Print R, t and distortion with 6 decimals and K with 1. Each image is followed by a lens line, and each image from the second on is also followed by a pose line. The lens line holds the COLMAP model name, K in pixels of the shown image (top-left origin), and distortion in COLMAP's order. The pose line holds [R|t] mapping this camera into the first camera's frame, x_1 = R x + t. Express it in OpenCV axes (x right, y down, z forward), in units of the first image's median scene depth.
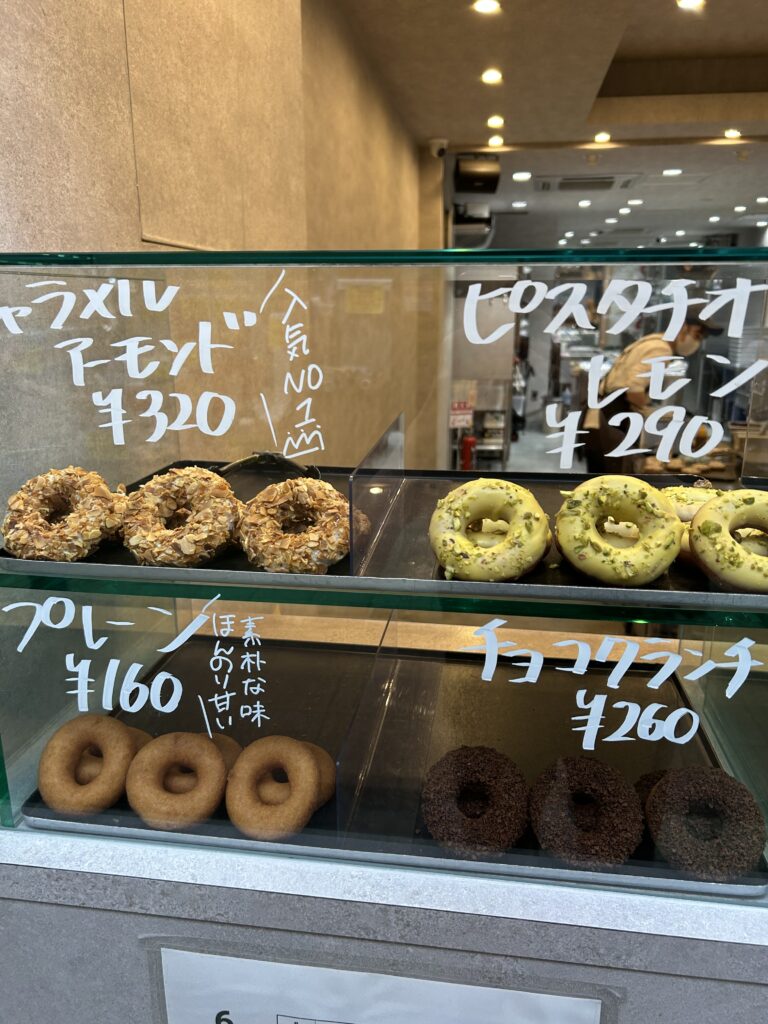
lens RADIAL K [[791.4, 0, 403.7], [0, 791.4, 527.3], [0, 0, 1]] dist [0.000090, 0.001505]
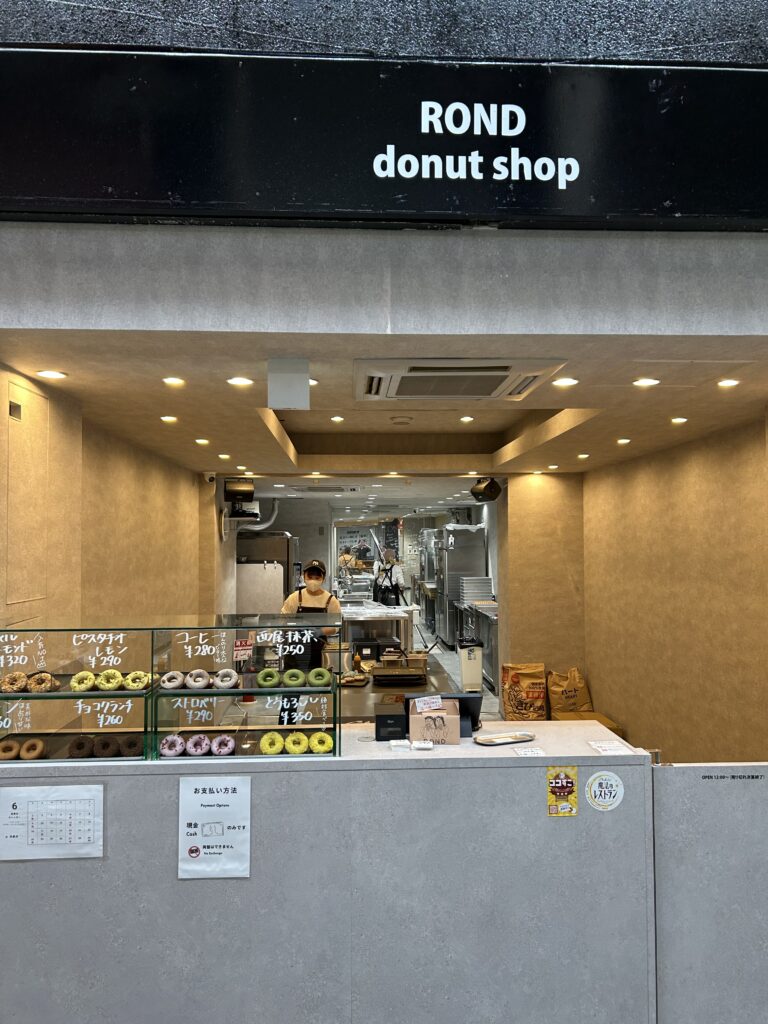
lens RADIAL K [[775.2, 0, 389.3], [0, 775.2, 526.8], [0, 0, 1]] dist [0.087711, -0.141914]
pose [[0.984485, -0.002721, 0.175449, 0.120893], [0.053657, 0.956652, -0.286247, 0.061585], [-0.167065, 0.291220, 0.941956, -0.444636]]
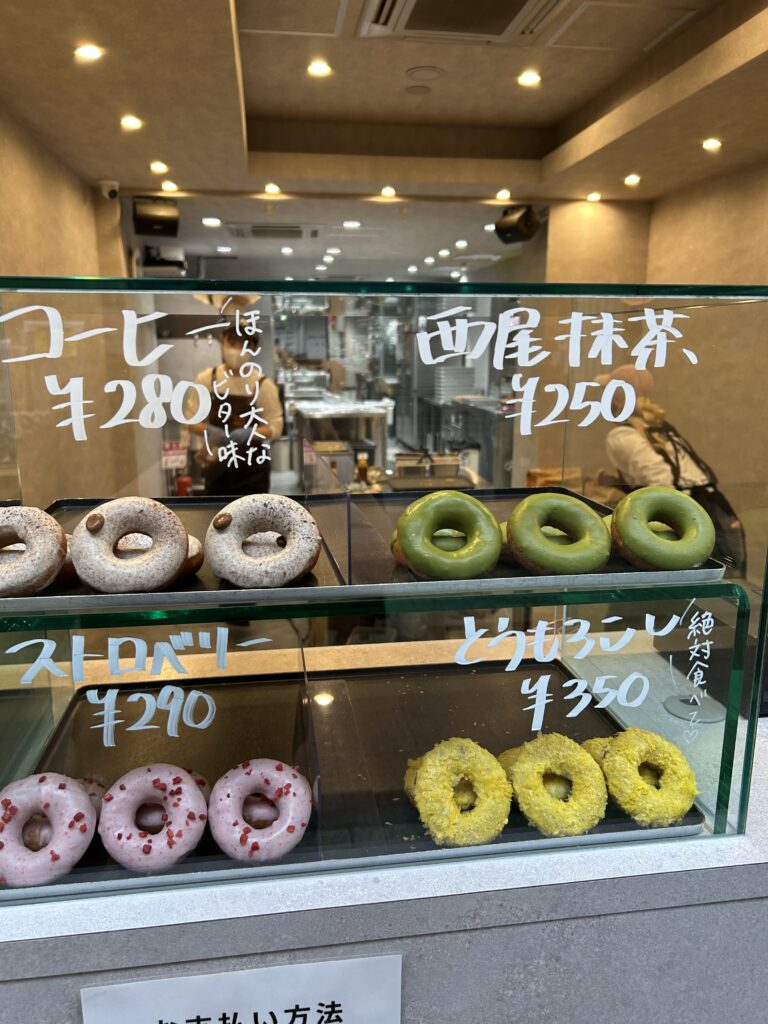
lens RADIAL K [[775.2, 0, 389.3], [0, 775.2, 526.8], [0, 0, 1]] dist [0.087711, -0.141914]
pose [[0.961657, -0.061403, 0.267293, 0.092163], [0.074260, 0.996505, -0.038252, 0.007986], [-0.264010, 0.056635, 0.962856, -0.022233]]
